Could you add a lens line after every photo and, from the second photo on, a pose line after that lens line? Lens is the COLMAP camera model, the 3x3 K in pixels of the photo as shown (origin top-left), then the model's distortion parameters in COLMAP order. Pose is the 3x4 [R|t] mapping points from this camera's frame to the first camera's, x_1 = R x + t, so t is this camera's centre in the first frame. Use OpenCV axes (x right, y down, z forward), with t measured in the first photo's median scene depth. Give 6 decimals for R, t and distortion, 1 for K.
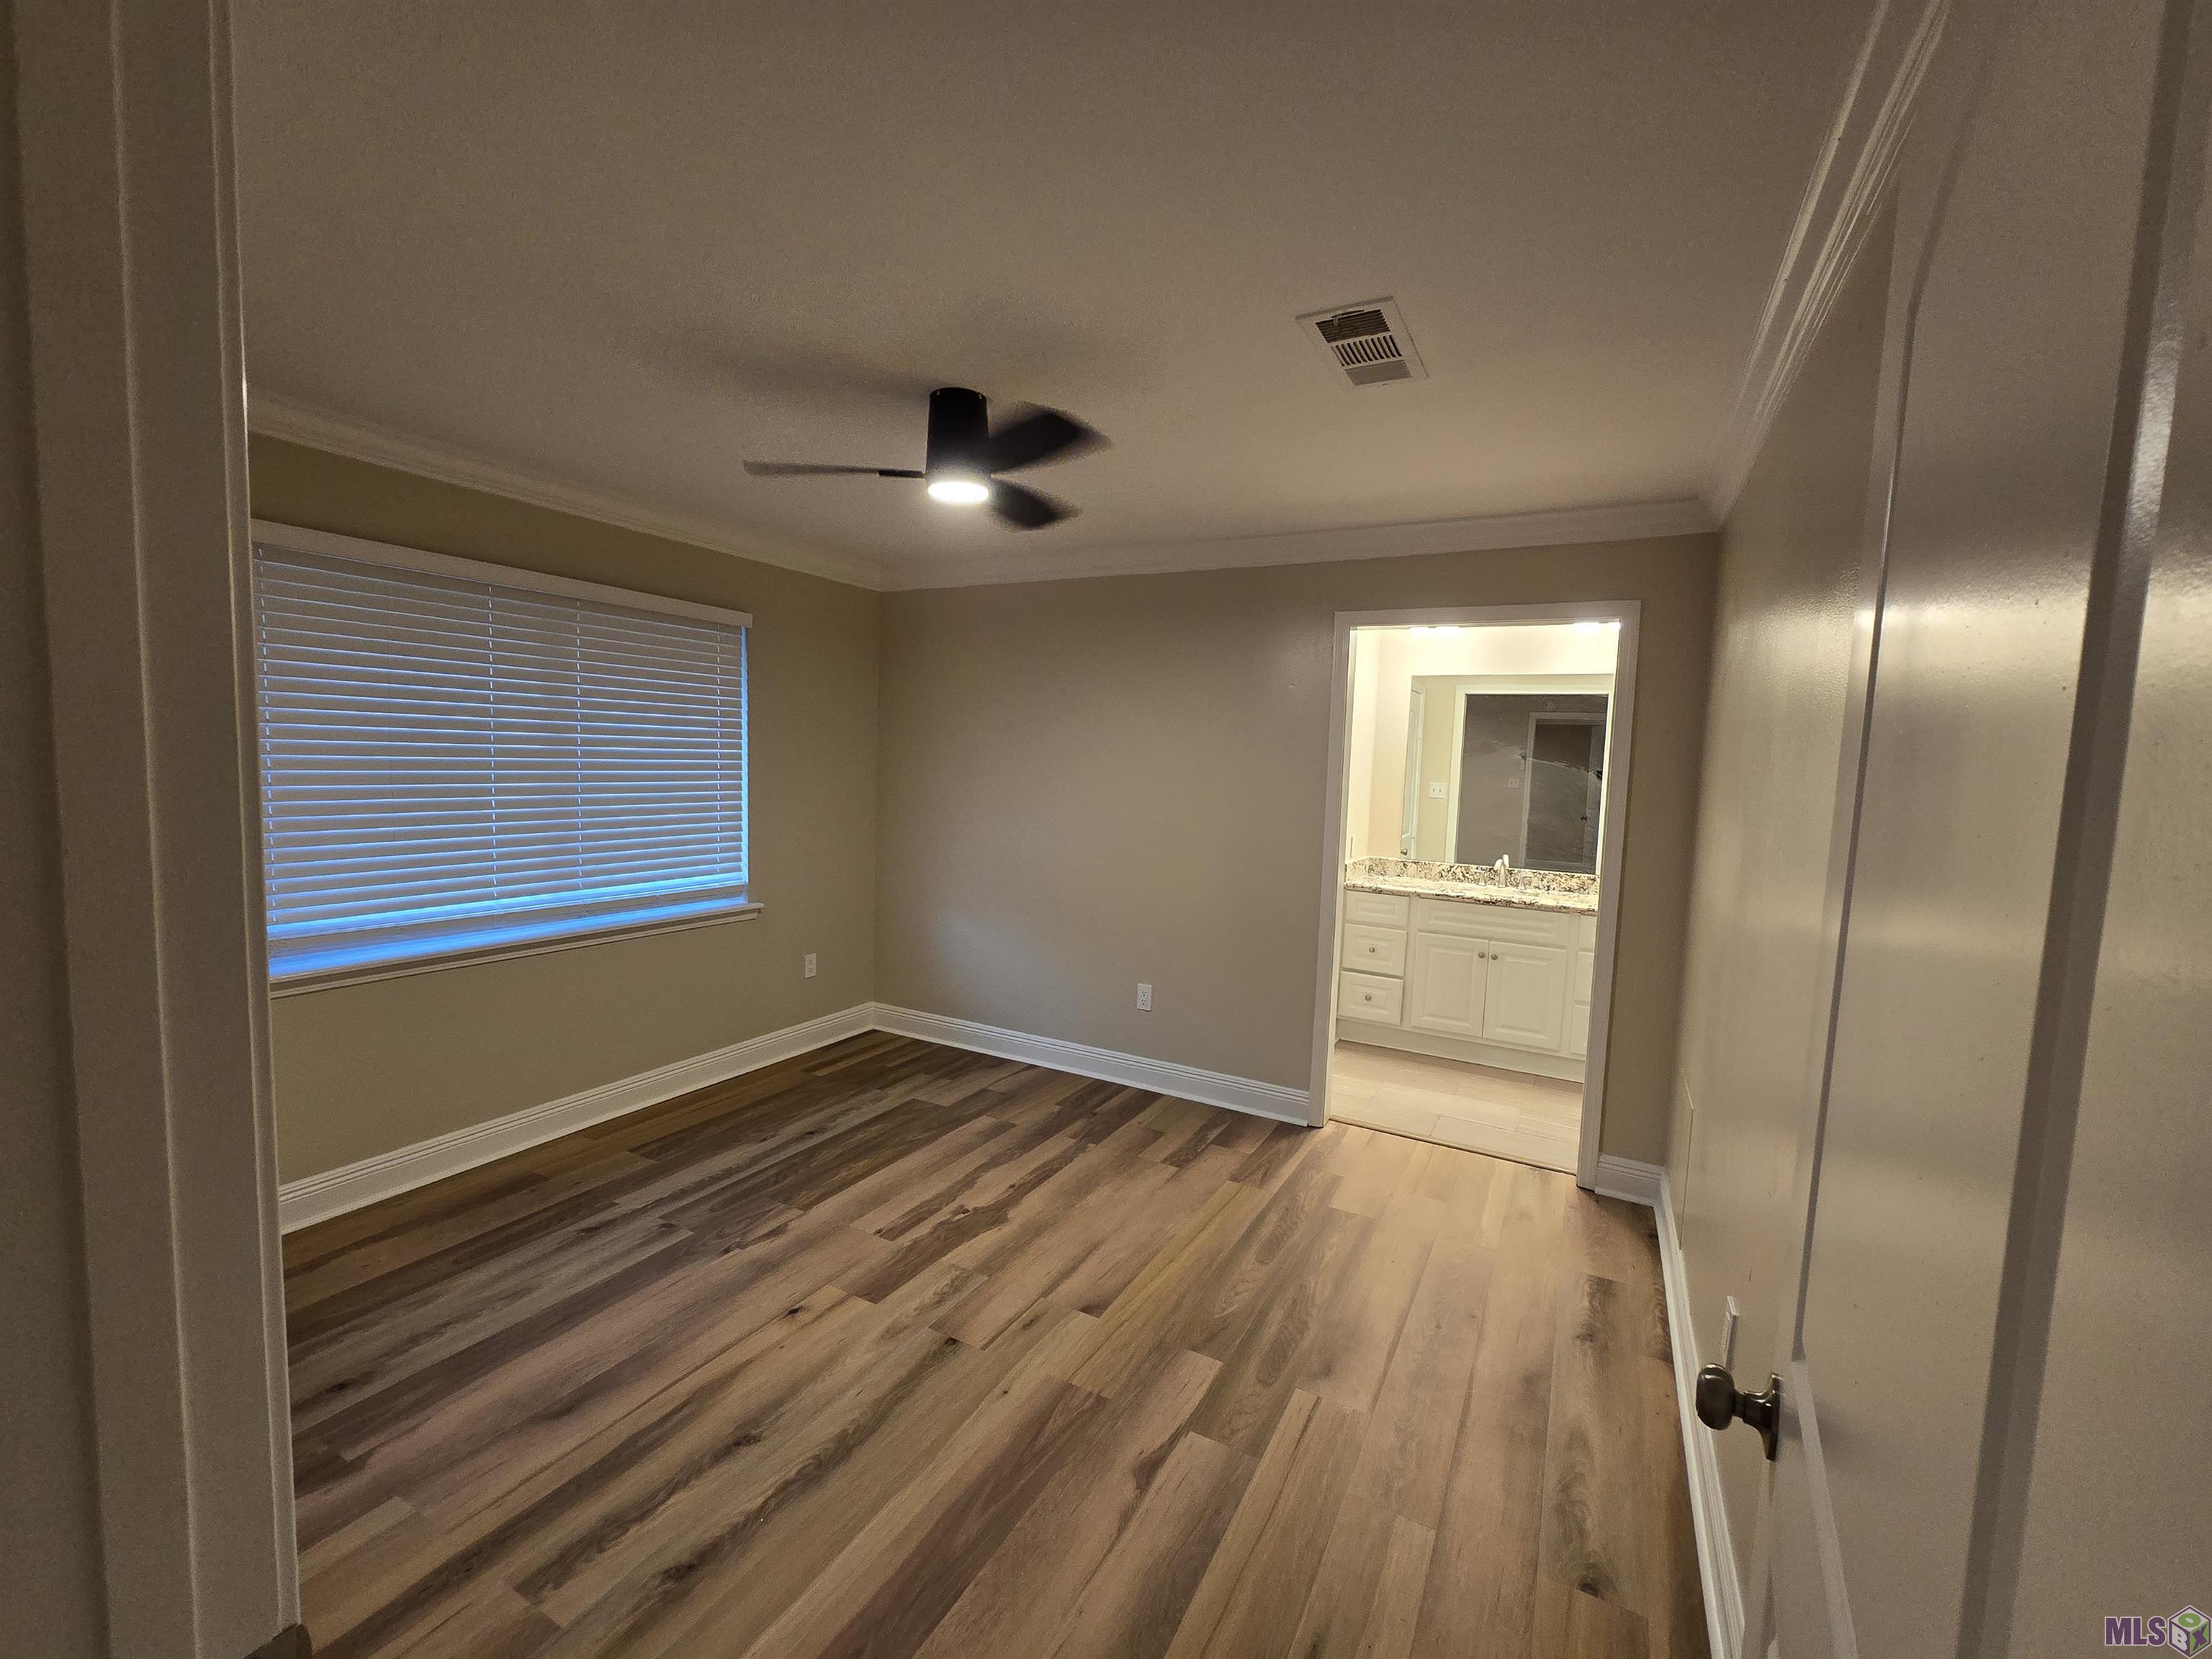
lens RADIAL K [[904.8, 0, 1104.8], [0, 904.8, 824.4], [0, 0, 1]] dist [-0.005001, 0.000710]
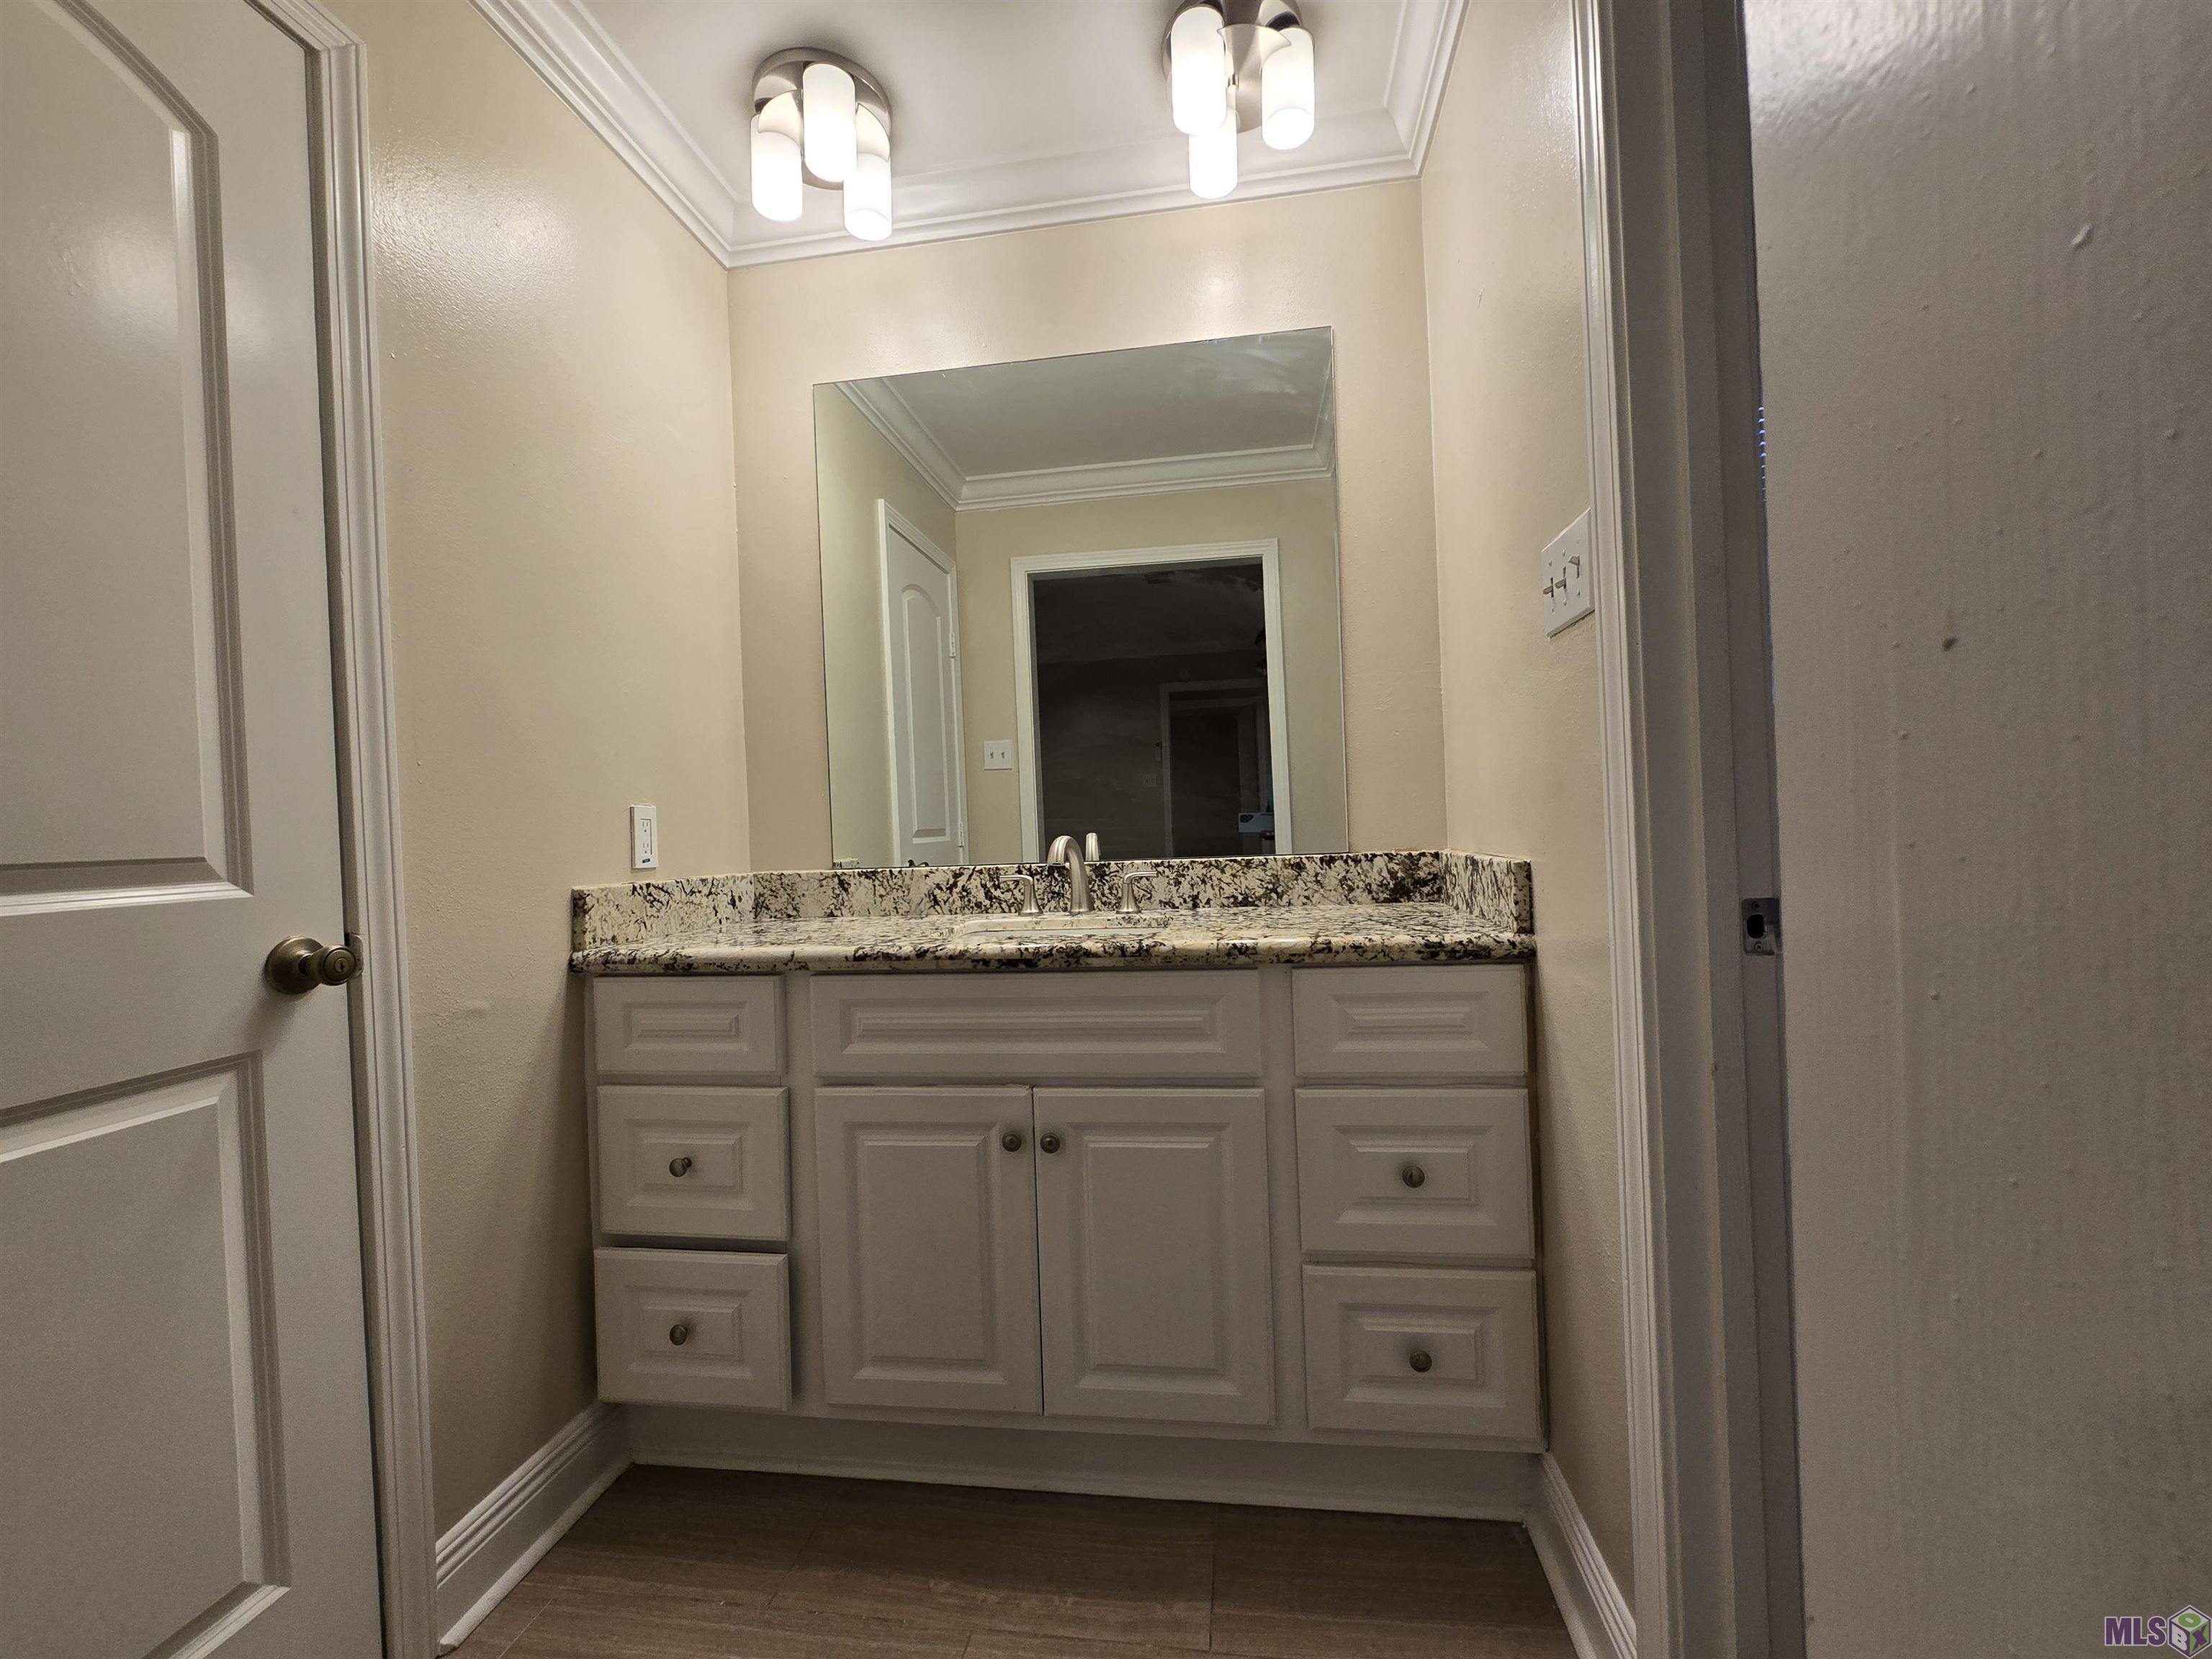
lens RADIAL K [[904.8, 0, 1112.8], [0, 904.8, 829.3], [0, 0, 1]] dist [-0.005001, 0.000710]
pose [[0.934277, -0.072128, 0.349177, 0.332432], [0.098011, 0.993551, -0.057009, 0.058705], [-0.342813, 0.087486, 0.935321, 0.662094]]
